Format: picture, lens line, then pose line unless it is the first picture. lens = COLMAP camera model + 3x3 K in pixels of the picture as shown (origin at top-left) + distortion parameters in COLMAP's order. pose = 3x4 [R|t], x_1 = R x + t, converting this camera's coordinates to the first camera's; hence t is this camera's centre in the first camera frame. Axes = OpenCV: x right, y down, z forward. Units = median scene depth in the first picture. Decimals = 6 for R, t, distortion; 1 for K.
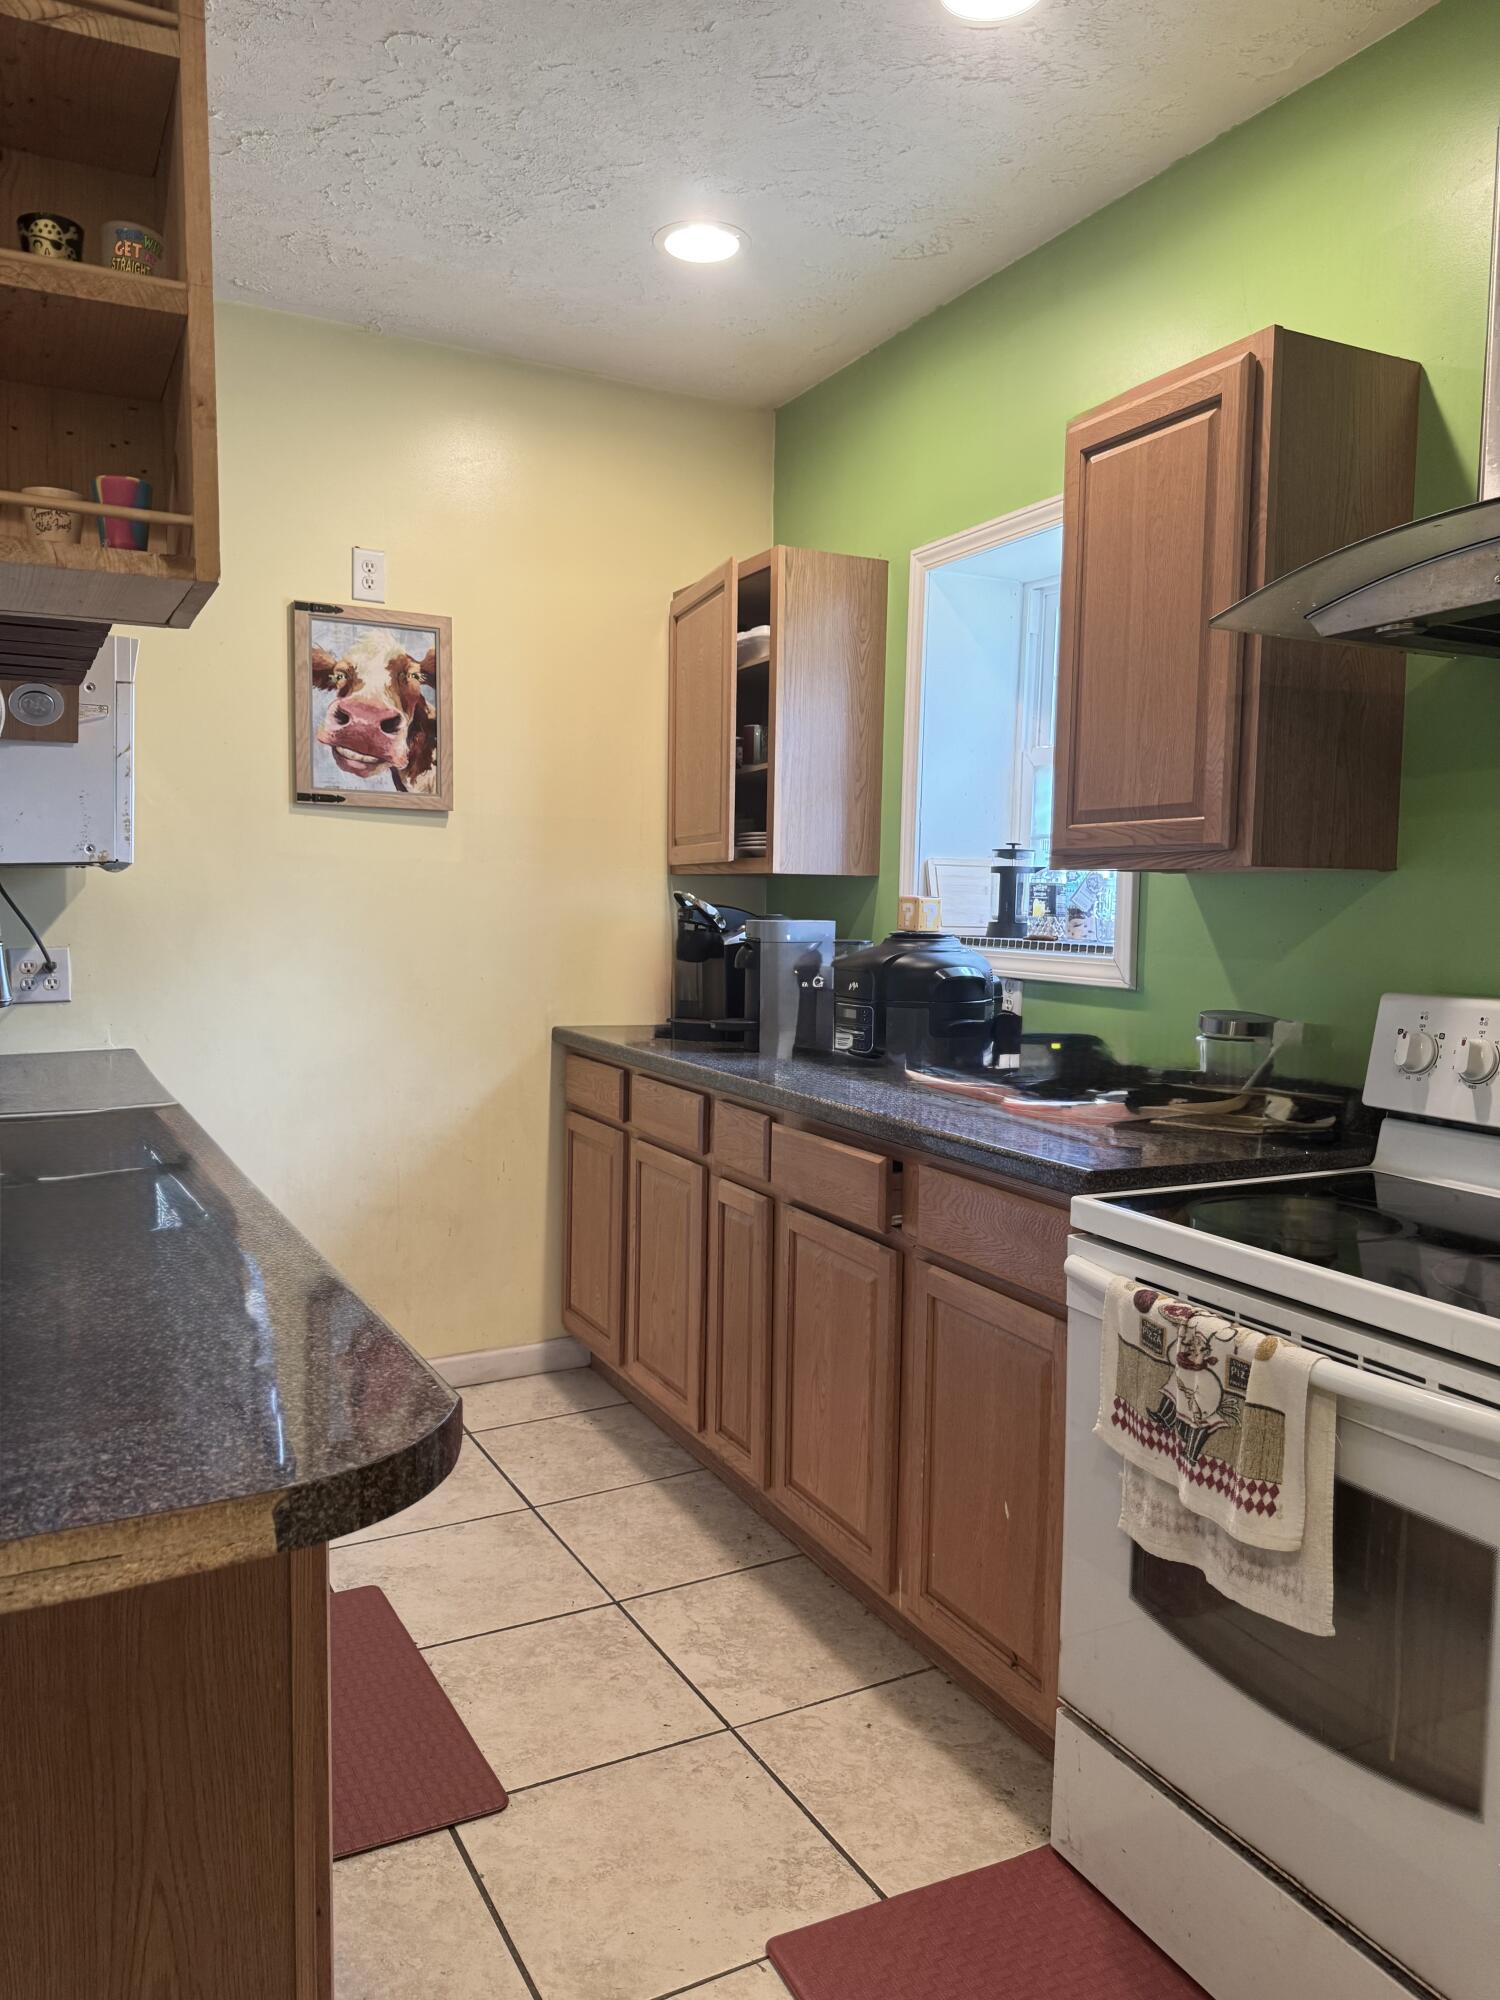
lens RADIAL K [[1396.9, 0, 750.0], [0, 1396.9, 1000.0], [0, 0, 1]] dist [-0.000508, 0.000299]
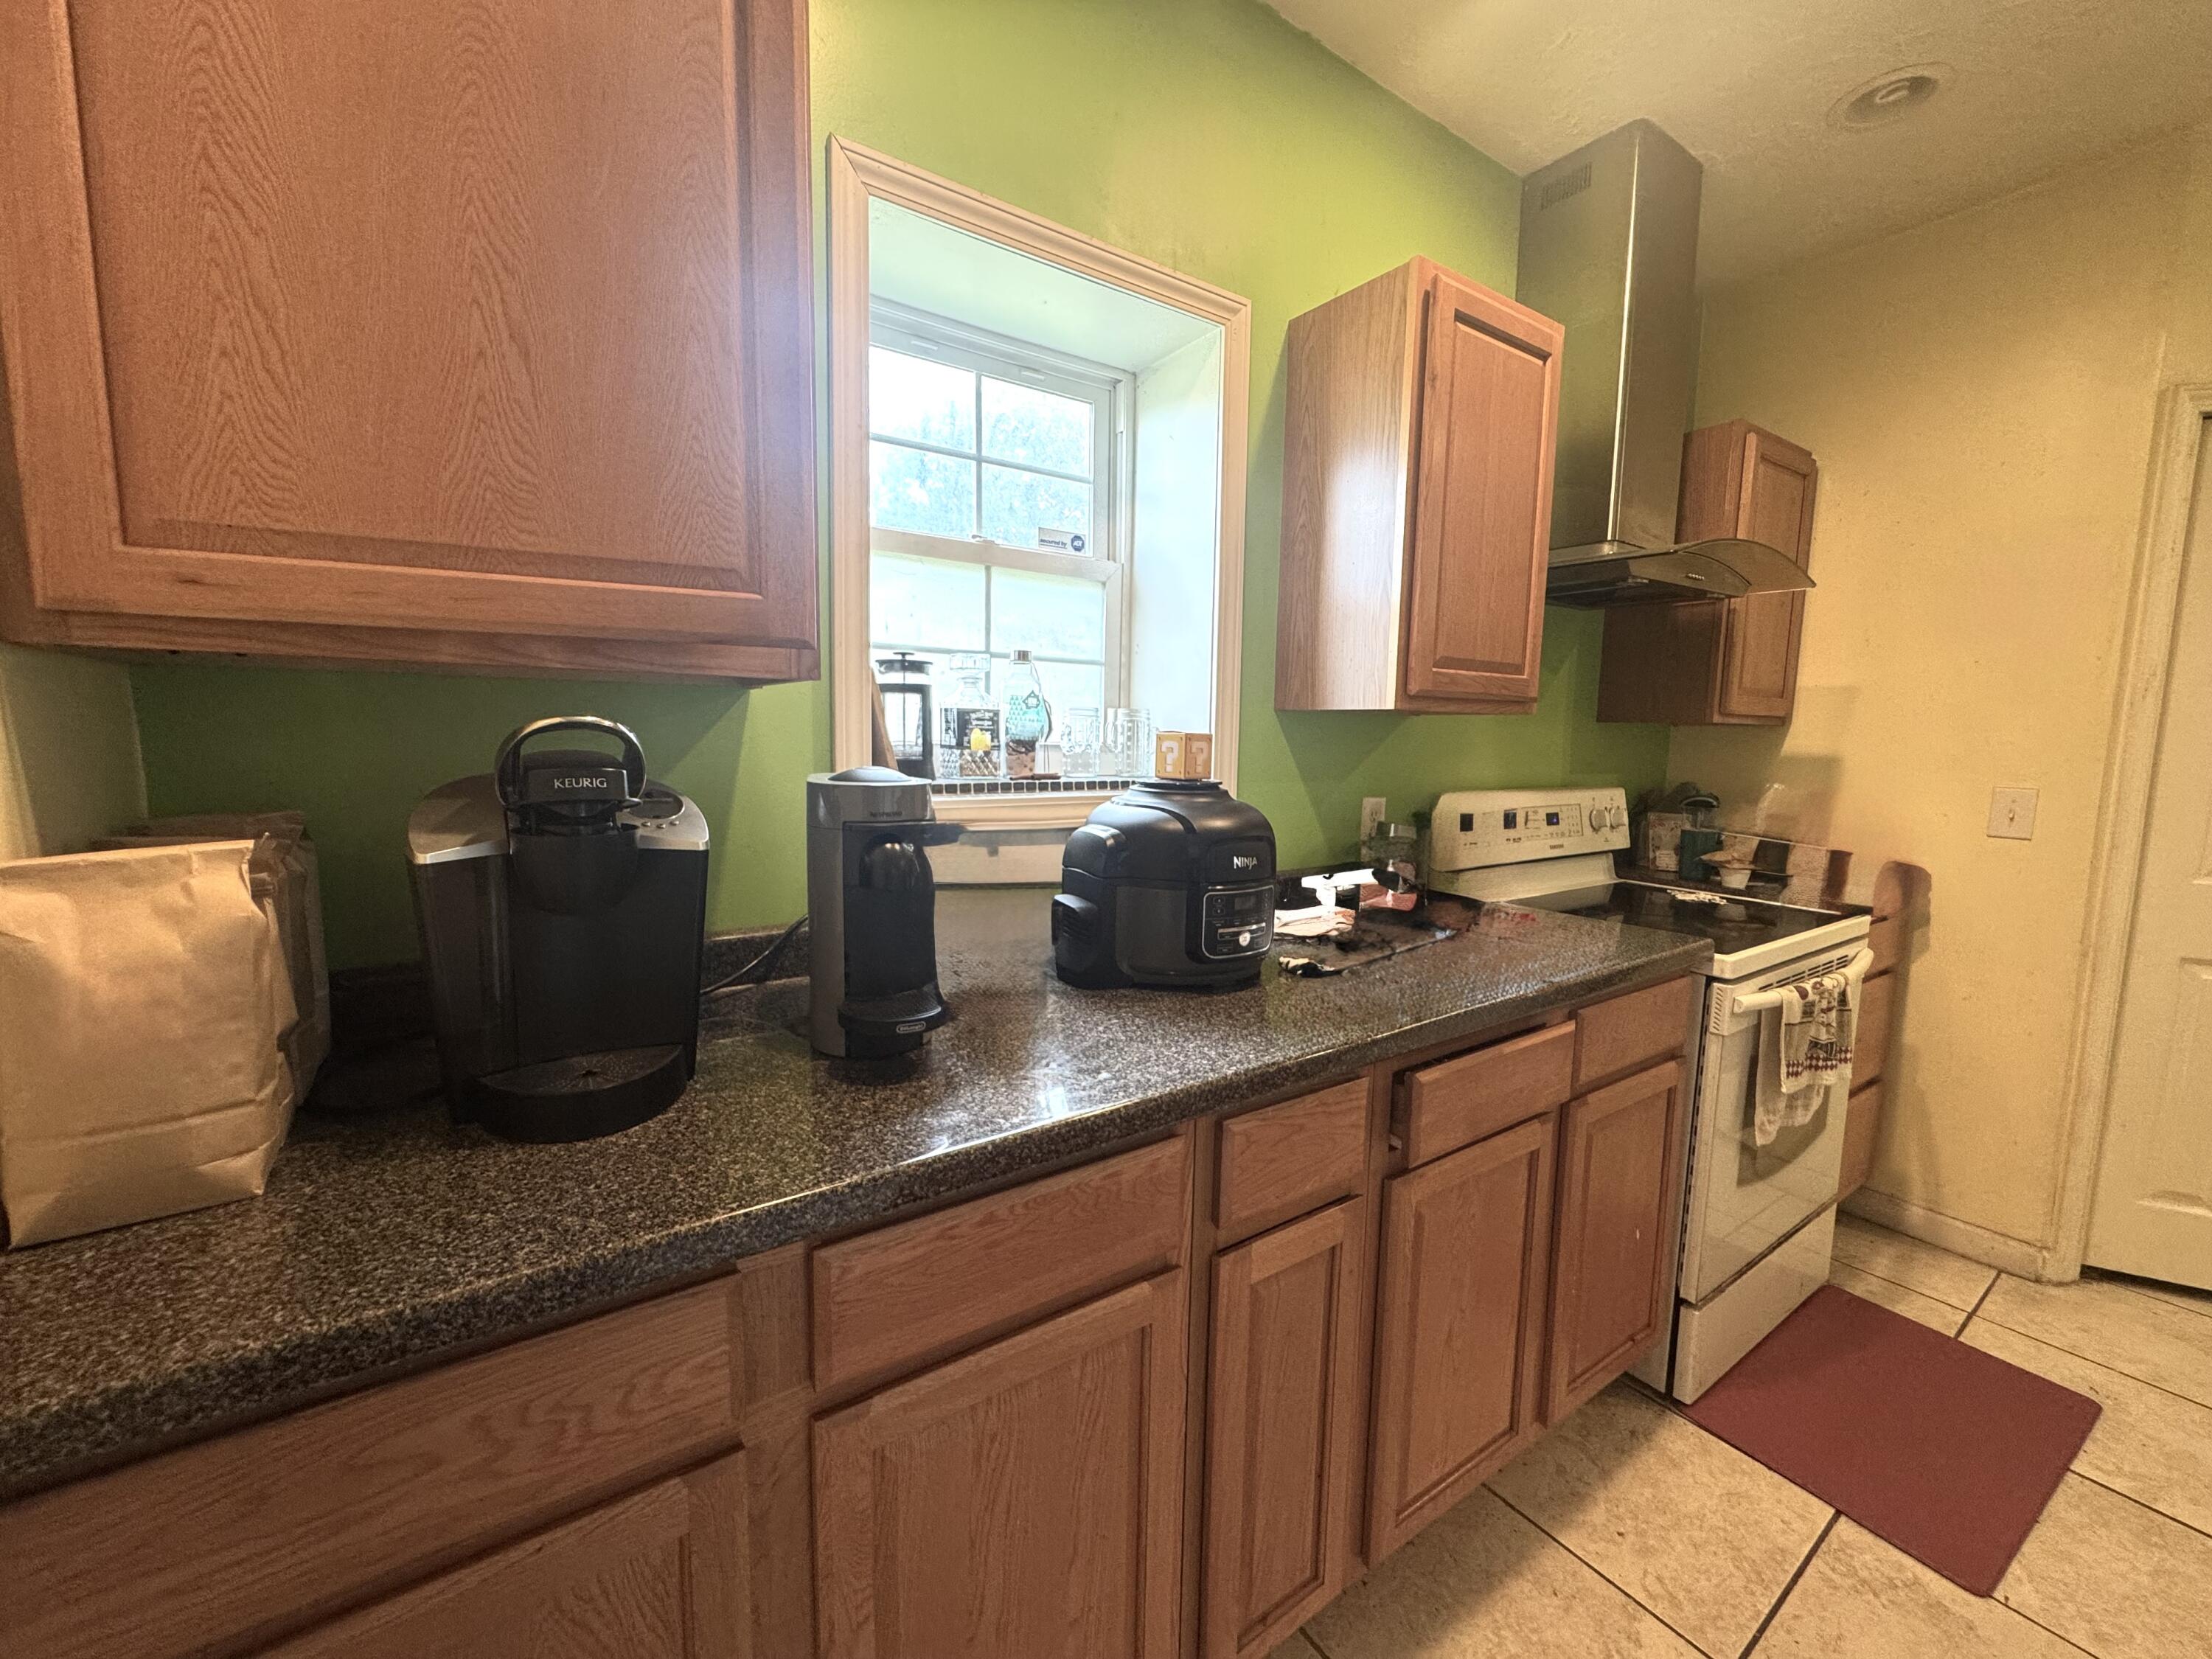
lens RADIAL K [[891.2, 0, 1106.0], [0, 891.2, 829.5], [0, 0, 1]] dist [-0.000055, 0.000451]
pose [[-0.132686, -0.129018, 0.982725, -0.443043], [0.054278, 0.989058, 0.137178, -0.114330], [-0.989671, 0.071542, -0.124231, 1.392798]]
